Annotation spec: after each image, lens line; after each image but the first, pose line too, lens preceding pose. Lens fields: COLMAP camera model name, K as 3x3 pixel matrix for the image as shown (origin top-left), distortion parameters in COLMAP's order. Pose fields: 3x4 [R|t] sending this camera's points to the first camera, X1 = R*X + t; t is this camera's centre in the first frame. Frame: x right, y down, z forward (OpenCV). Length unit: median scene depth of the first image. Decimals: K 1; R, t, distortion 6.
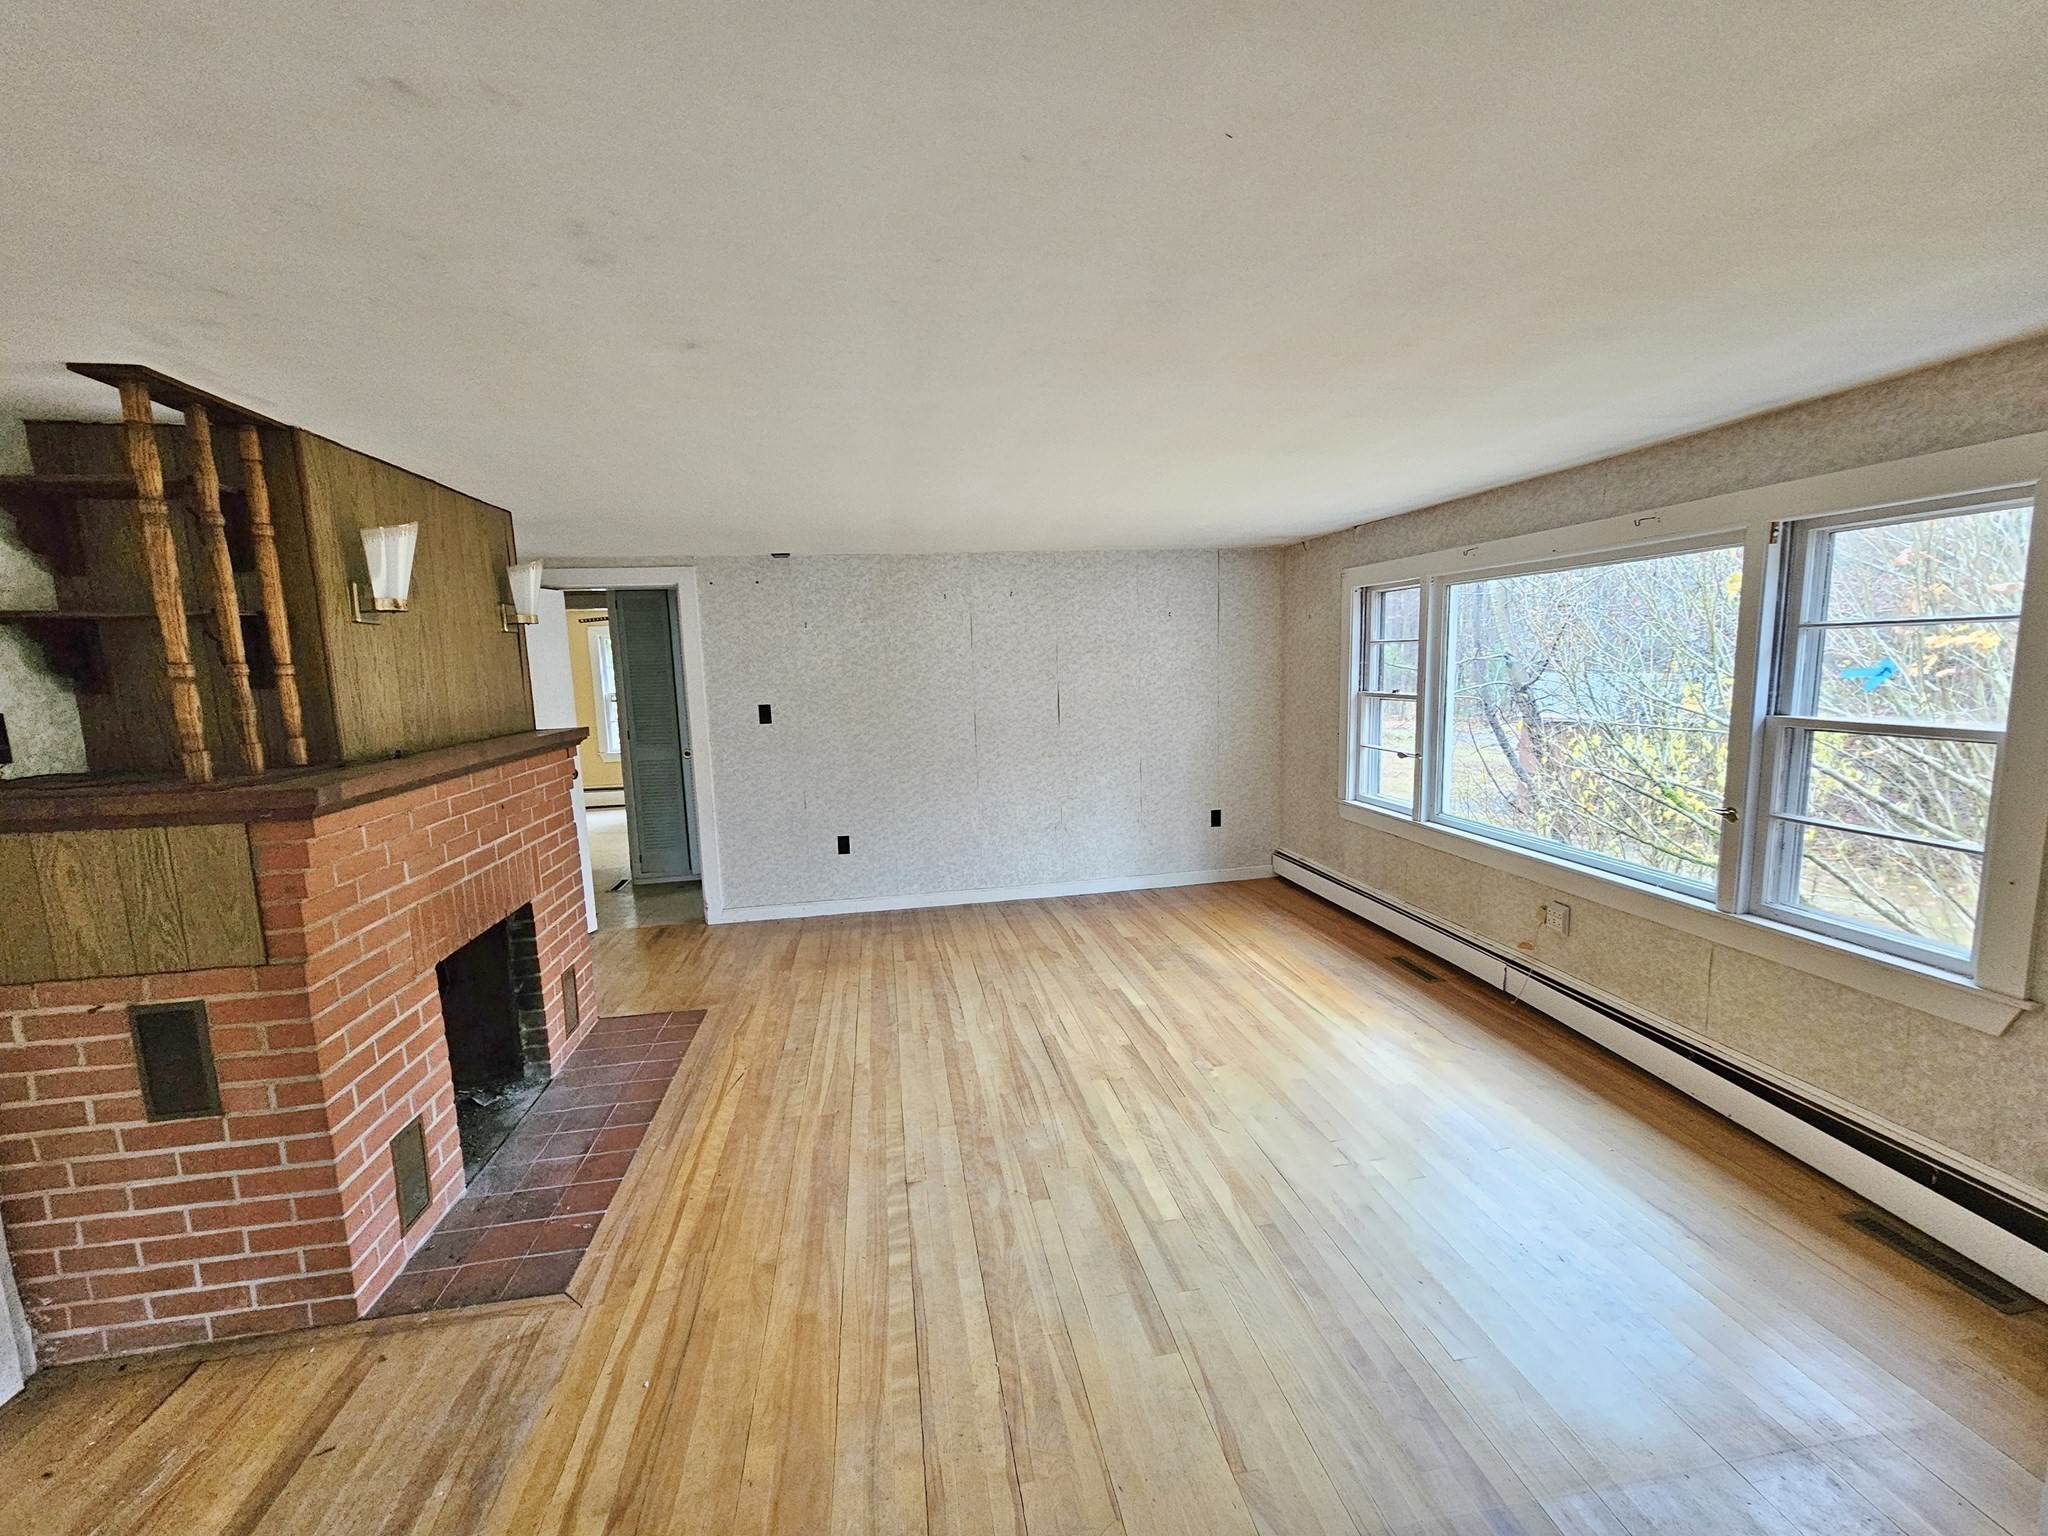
lens RADIAL K [[834.2, 0, 1033.4], [0, 834.2, 770.2], [0, 0, 1]] dist [-0.003021, 0.002038]
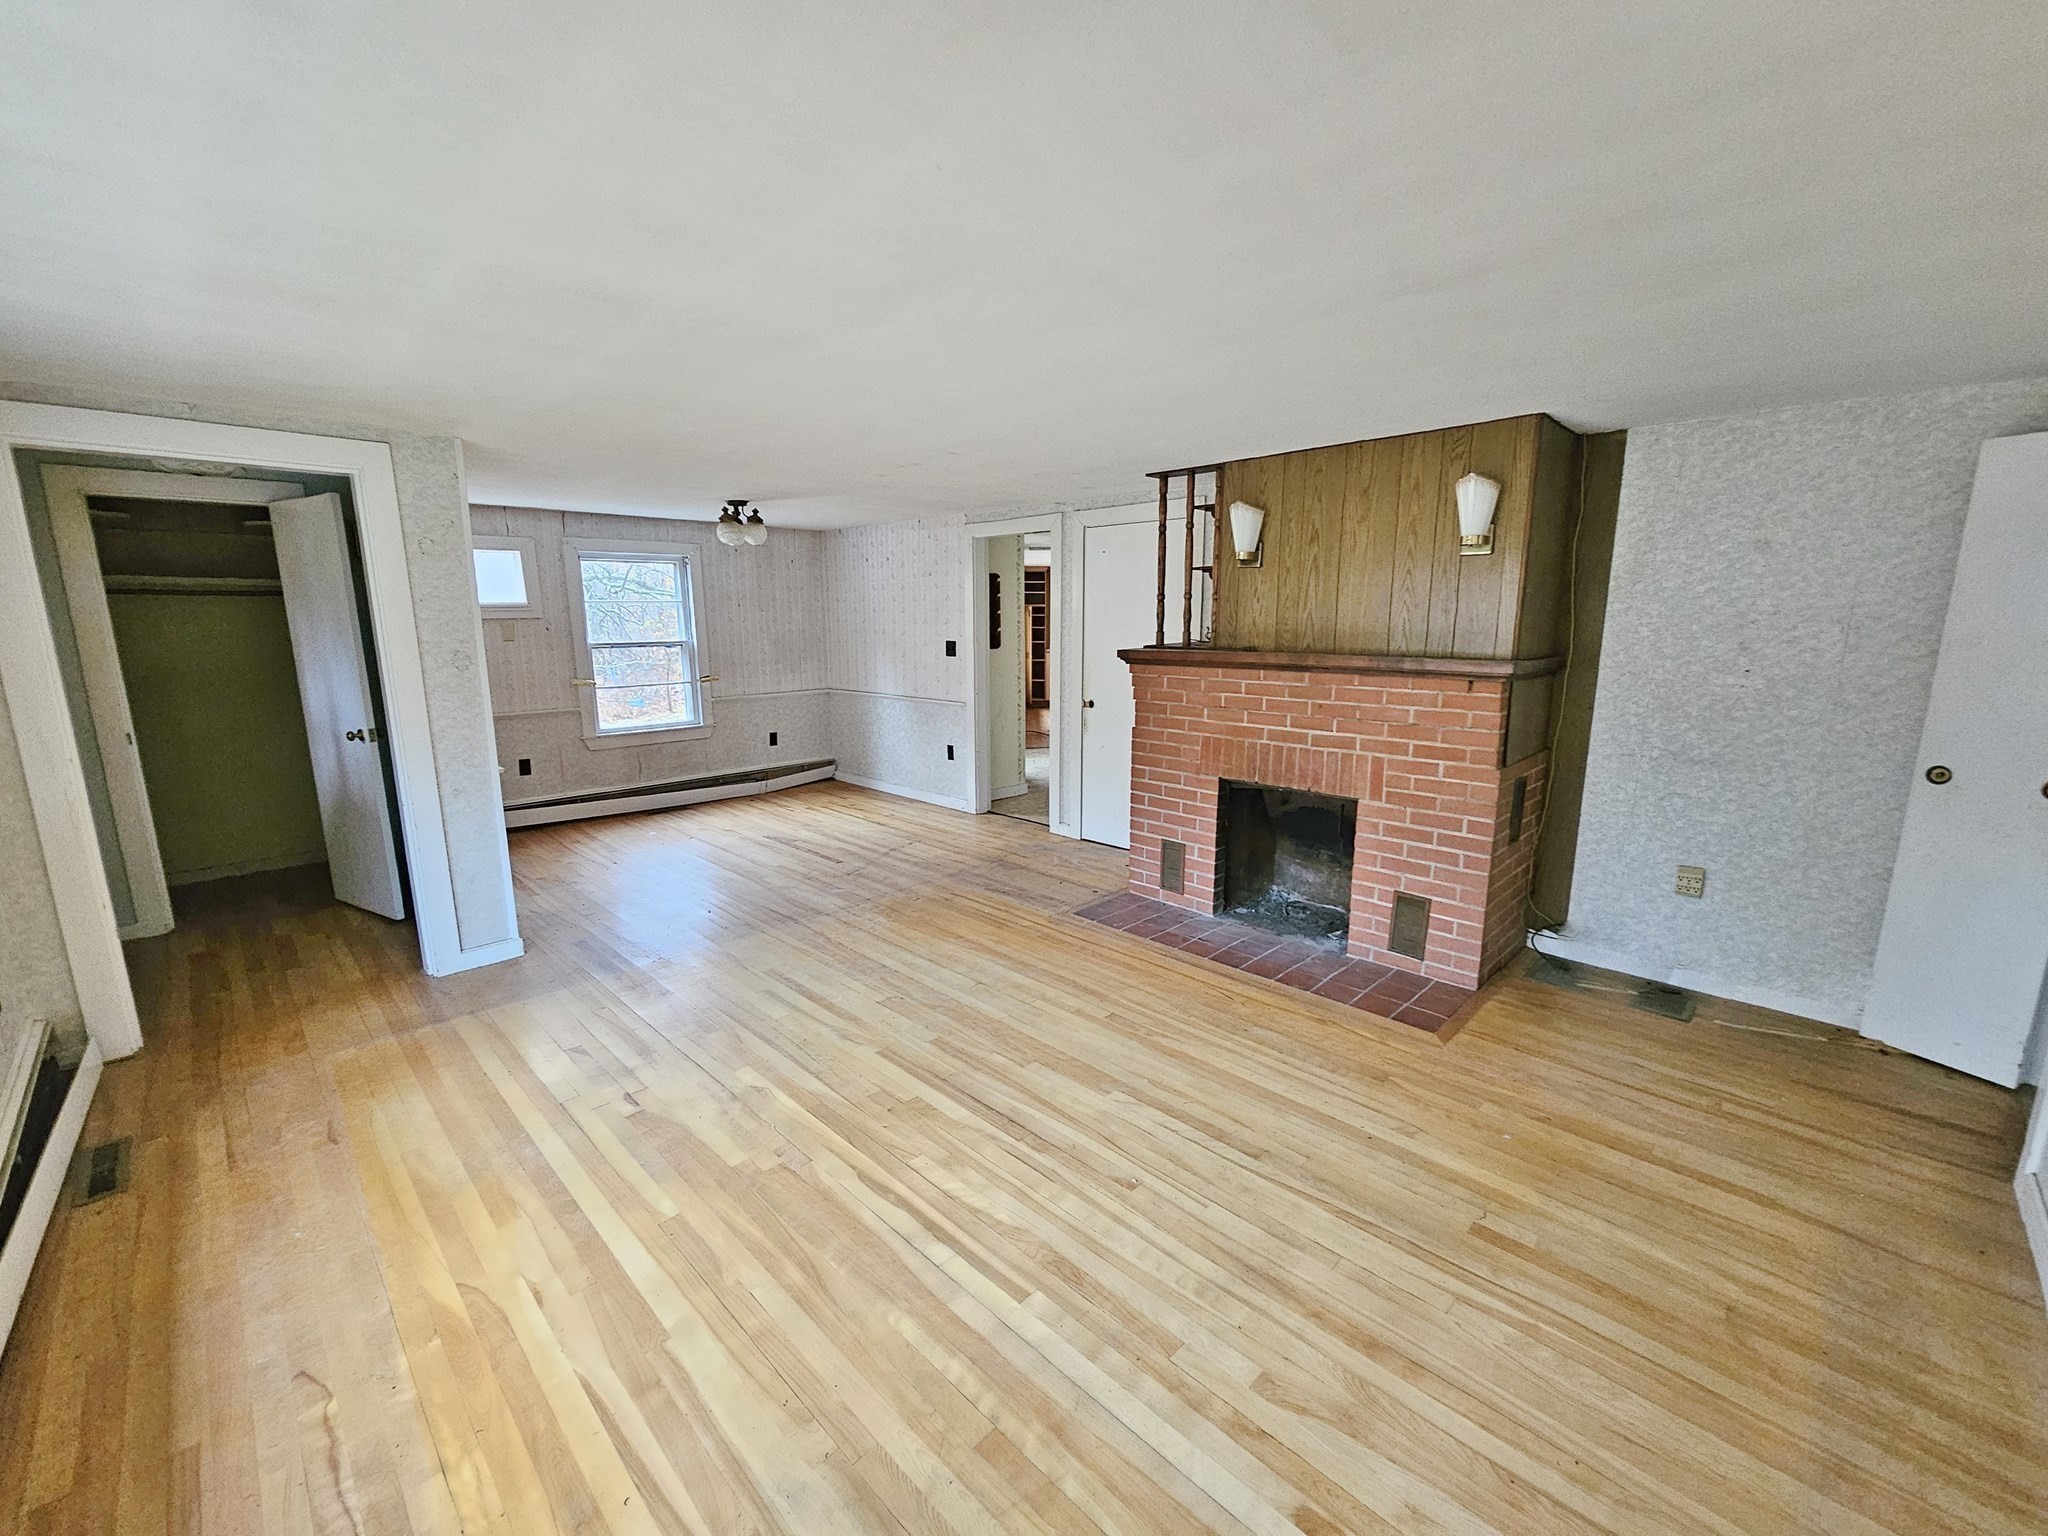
lens RADIAL K [[834.2, 0, 1021.6], [0, 834.2, 766.7], [0, 0, 1]] dist [-0.003021, 0.002038]
pose [[-0.823782, 0.126848, -0.552533, 0.463457], [-0.053914, 0.952698, 0.299097, -0.234188], [0.564337, 0.276180, -0.777977, 1.840084]]
